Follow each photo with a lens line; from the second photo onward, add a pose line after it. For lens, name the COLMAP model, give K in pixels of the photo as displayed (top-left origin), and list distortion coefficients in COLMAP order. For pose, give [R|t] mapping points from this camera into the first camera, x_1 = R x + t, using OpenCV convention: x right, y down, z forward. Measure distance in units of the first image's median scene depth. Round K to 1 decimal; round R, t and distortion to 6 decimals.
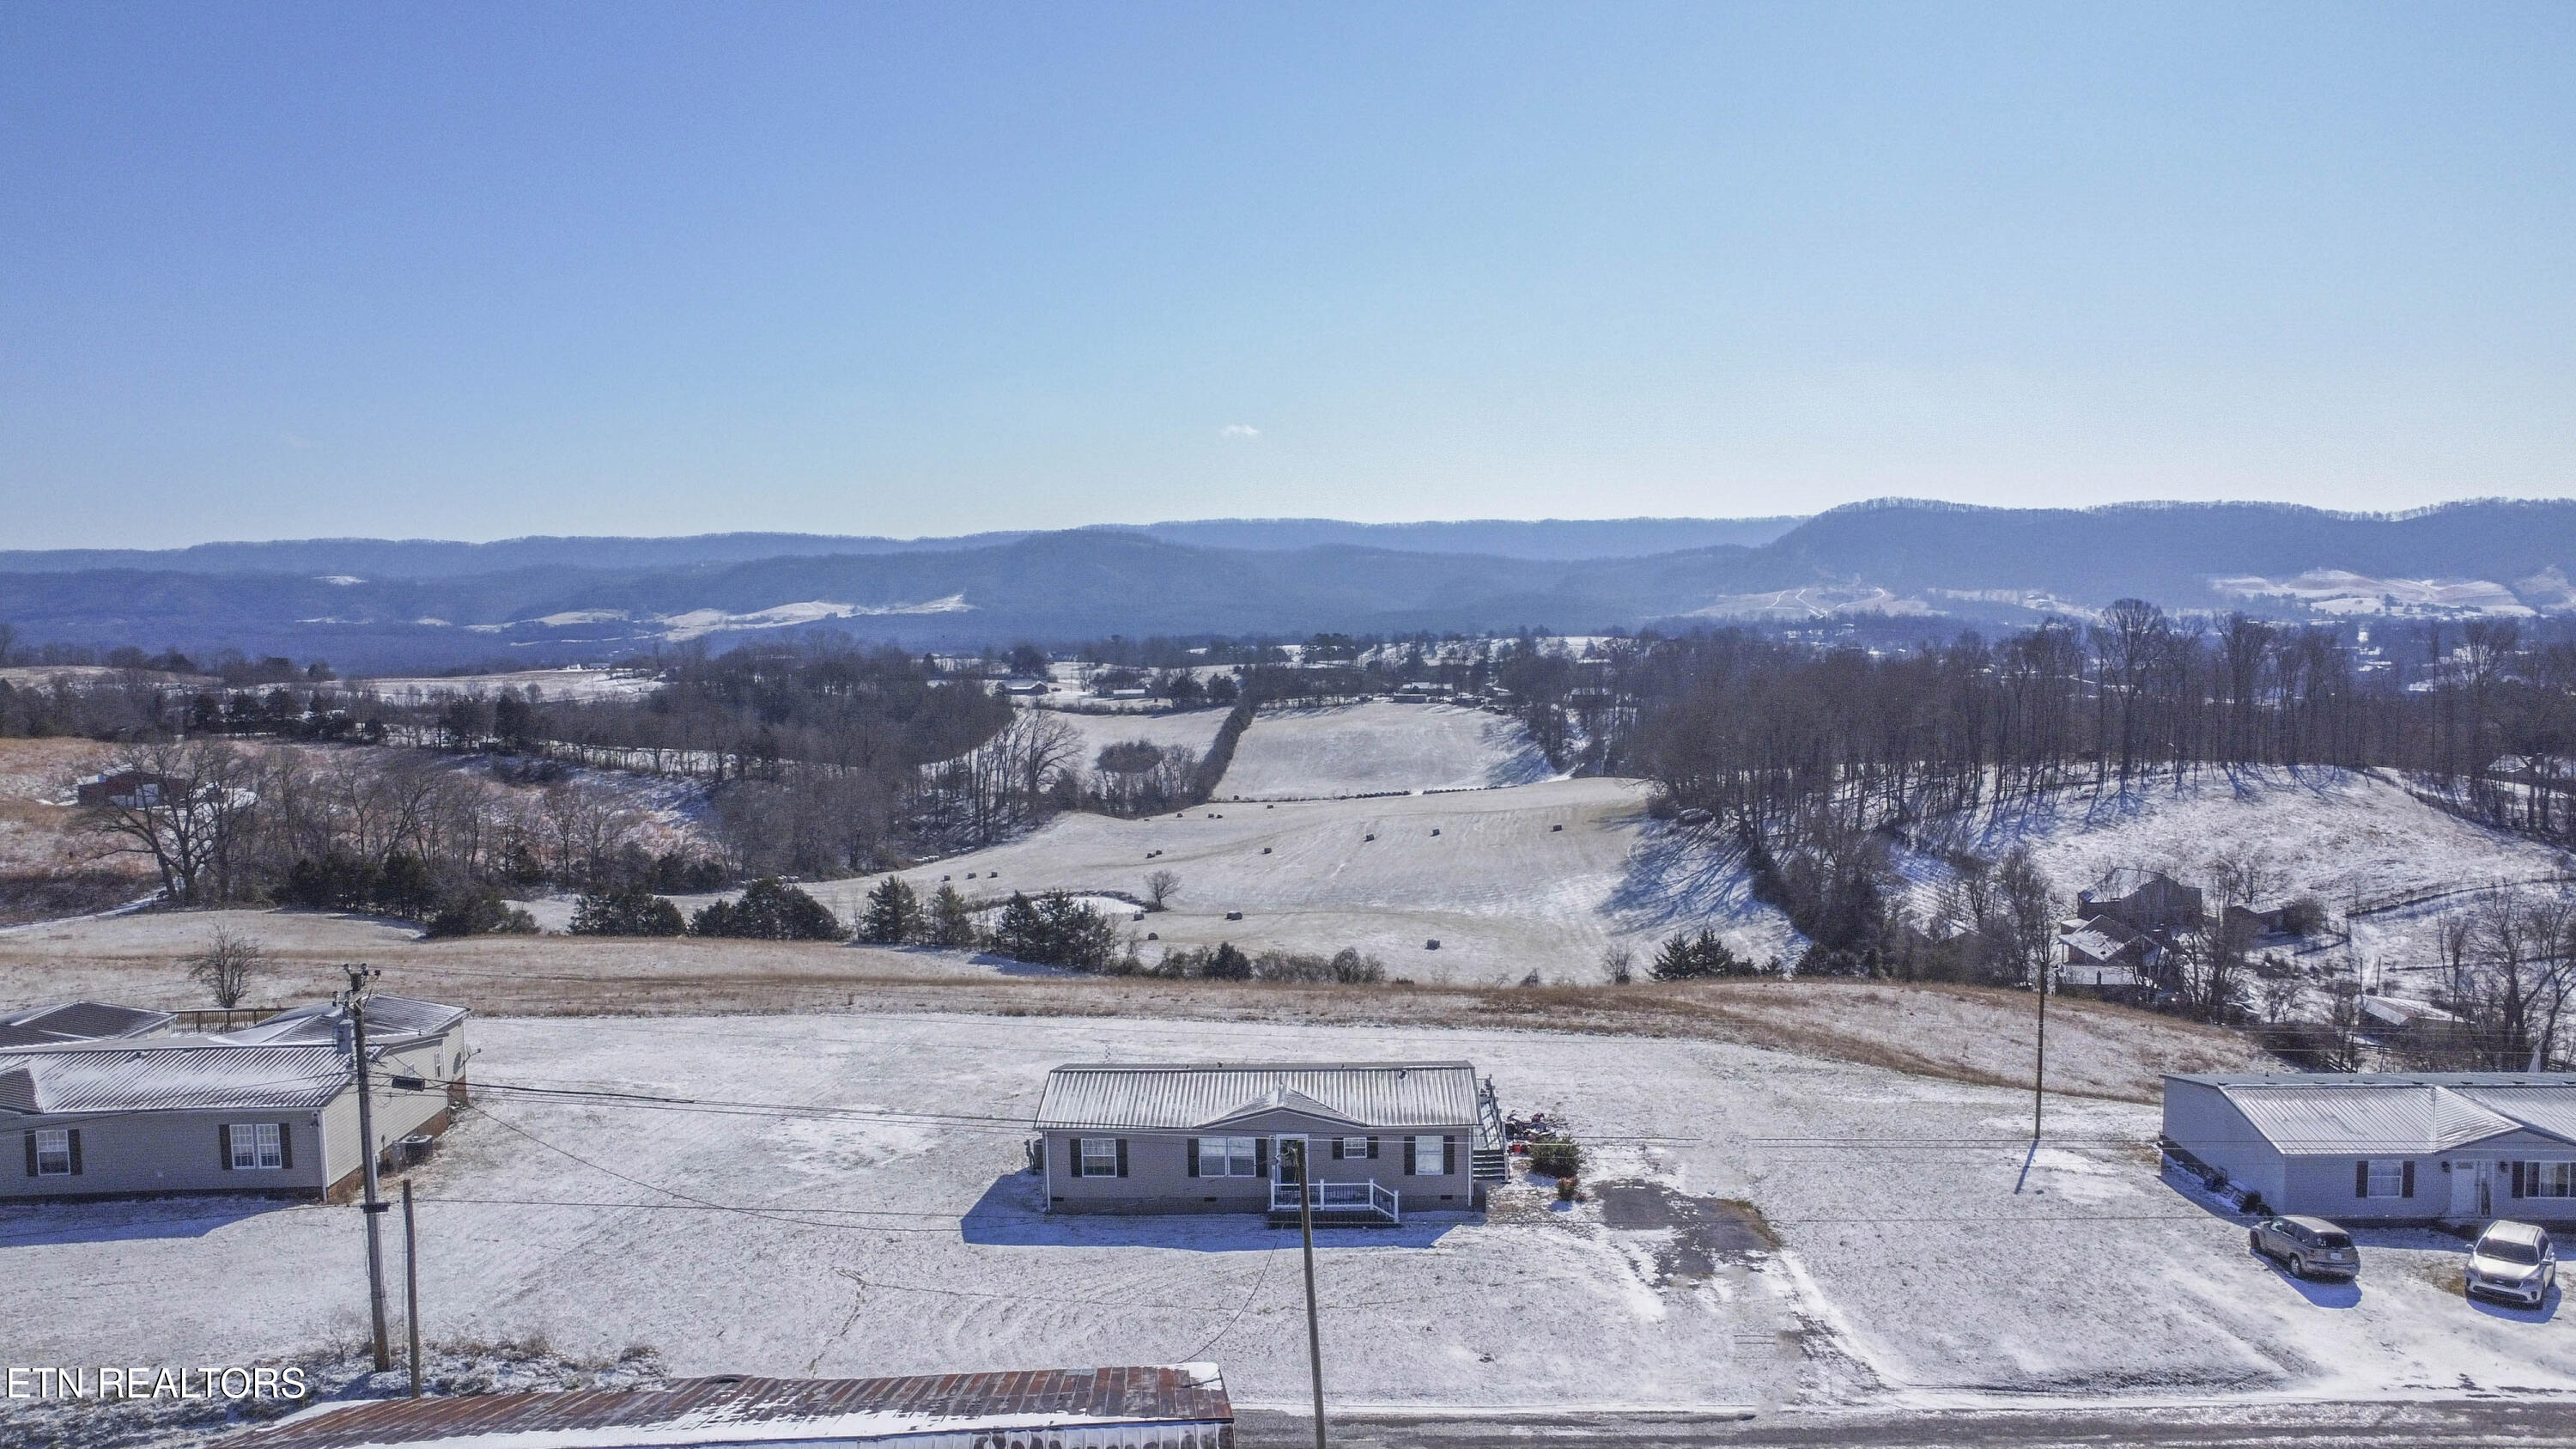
lens RADIAL K [[1922.6, 0, 1297.3], [0, 1922.6, 641.8], [0, 0, 1]] dist [-0.177160, 0.298699]
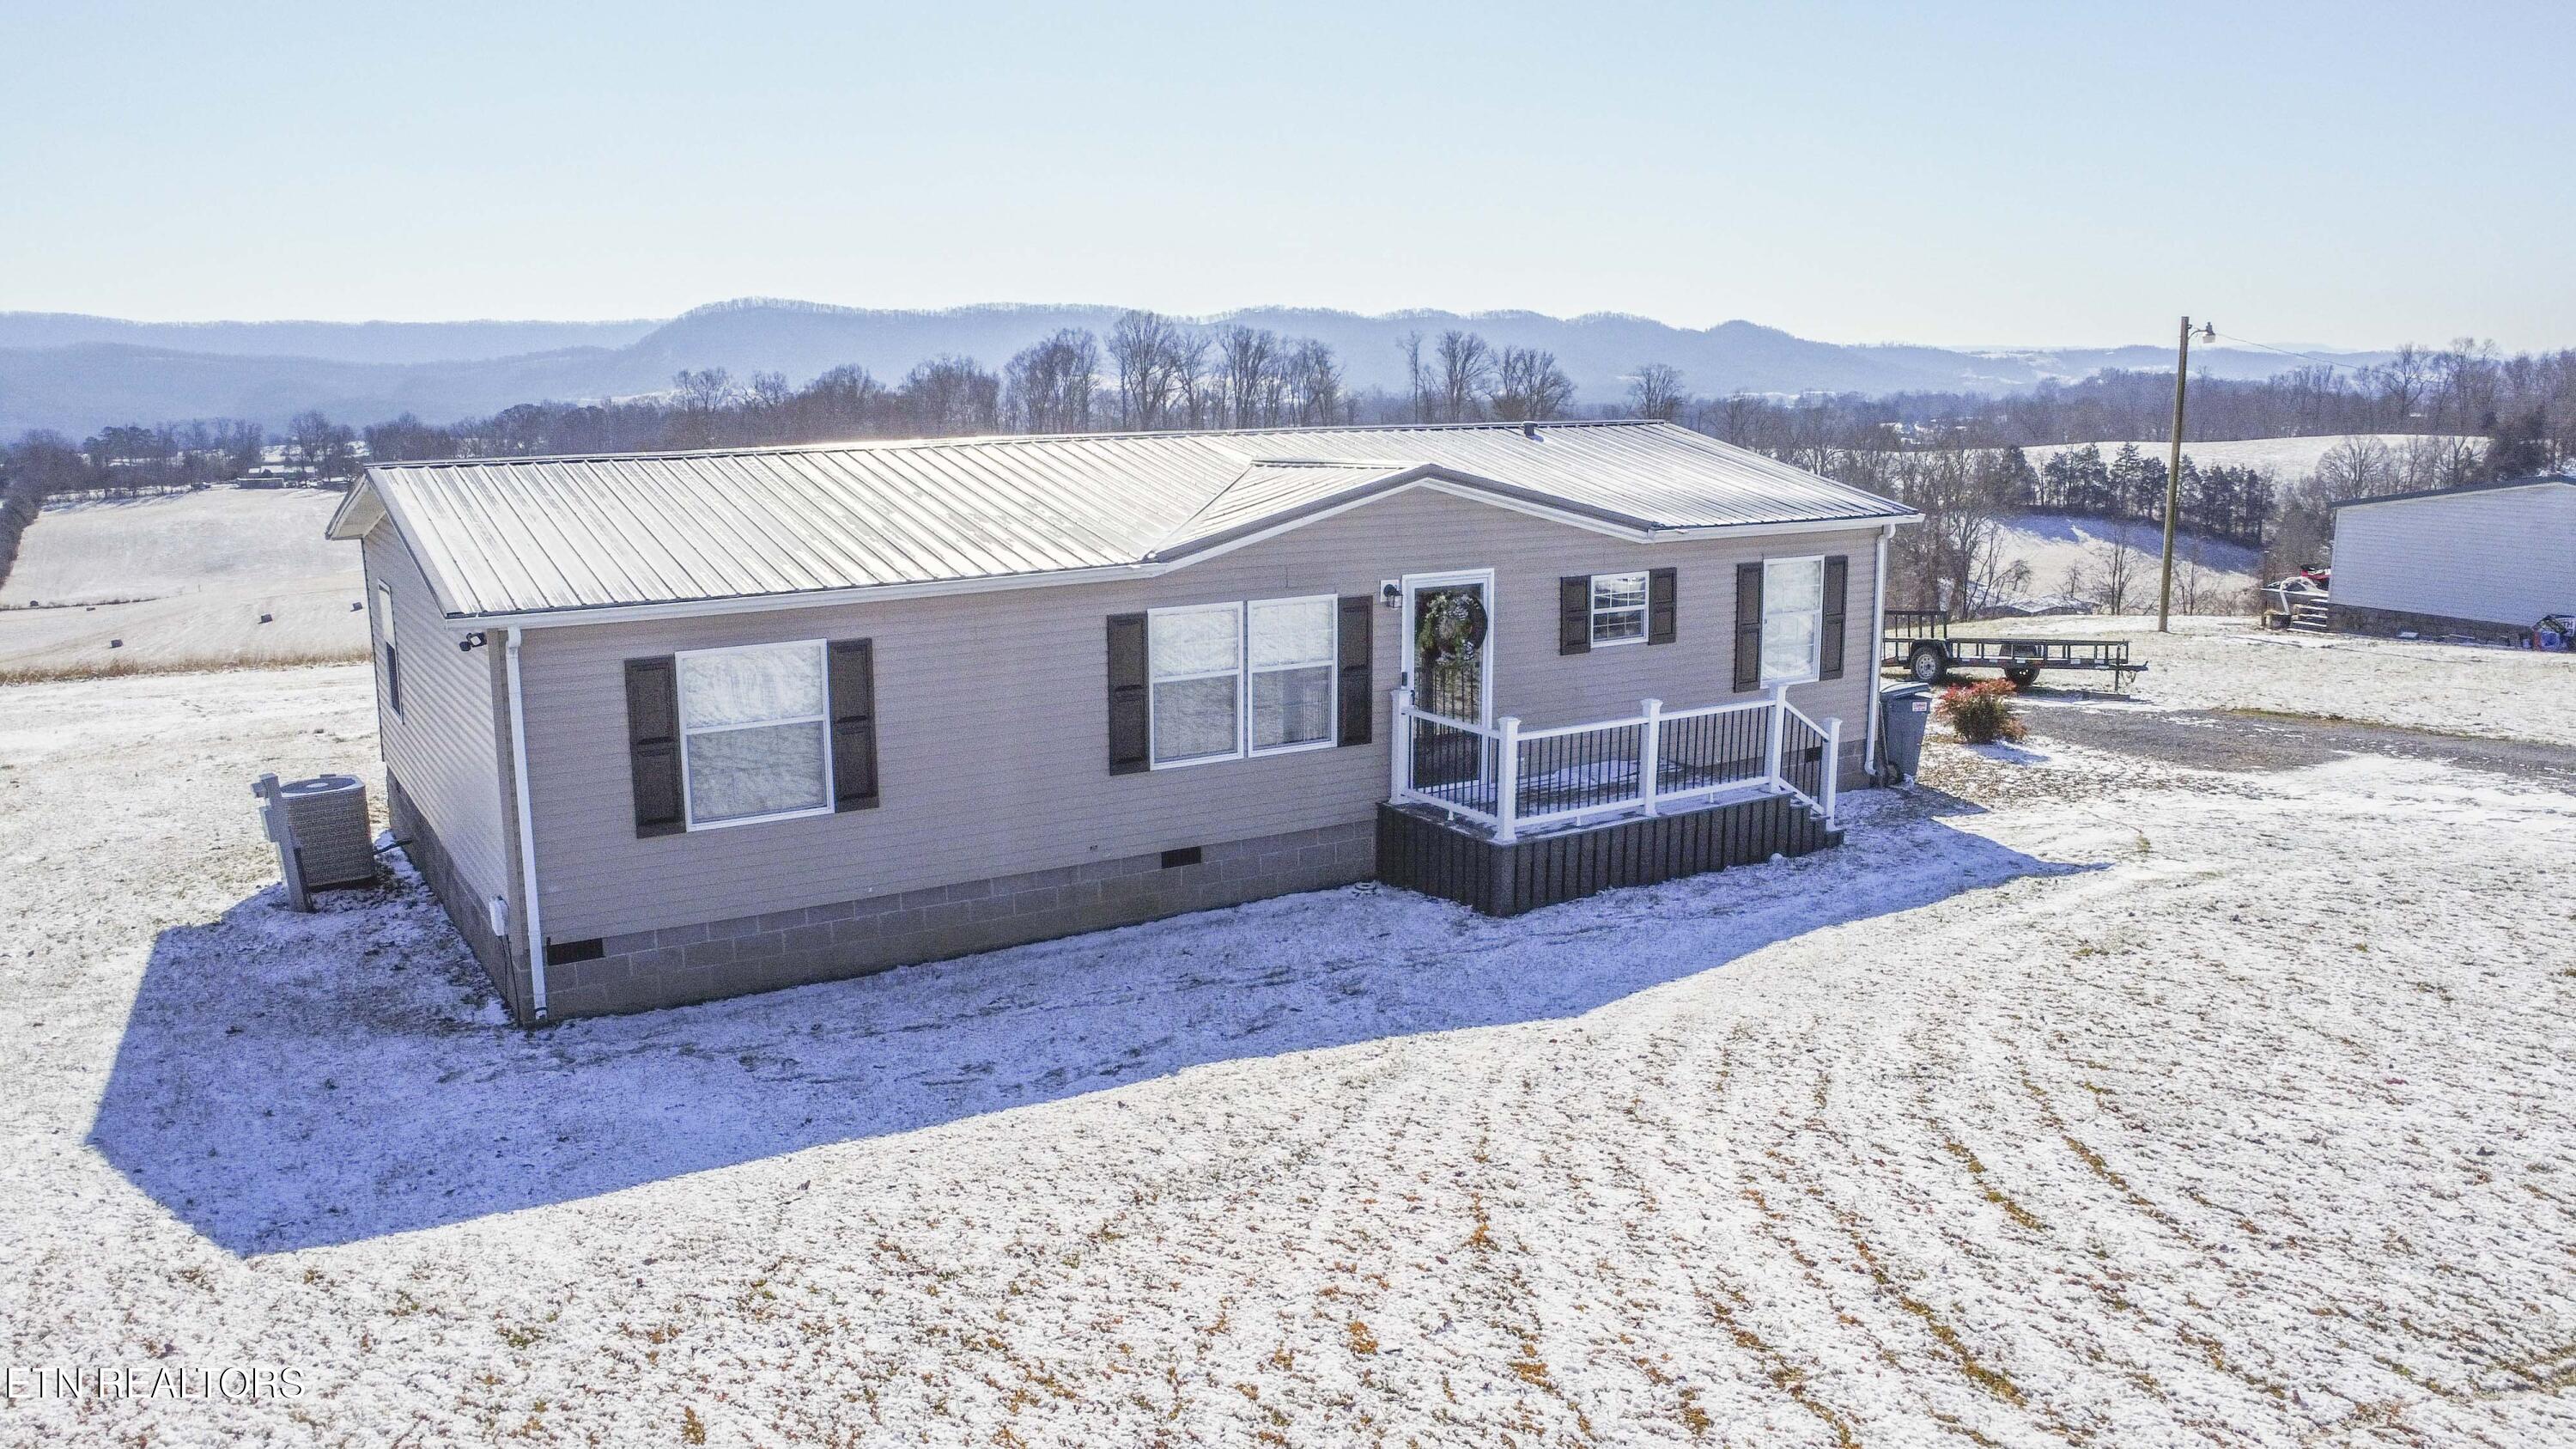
lens RADIAL K [[1922.8, 0, 1269.7], [0, 1922.8, 725.0], [0, 0, 1]] dist [-0.142980, 0.227933]
pose [[0.842916, -0.093057, 0.529937, -0.170652], [0.017153, 0.989077, 0.146399, 0.239863], [-0.537772, -0.114312, 0.835305, 0.783347]]
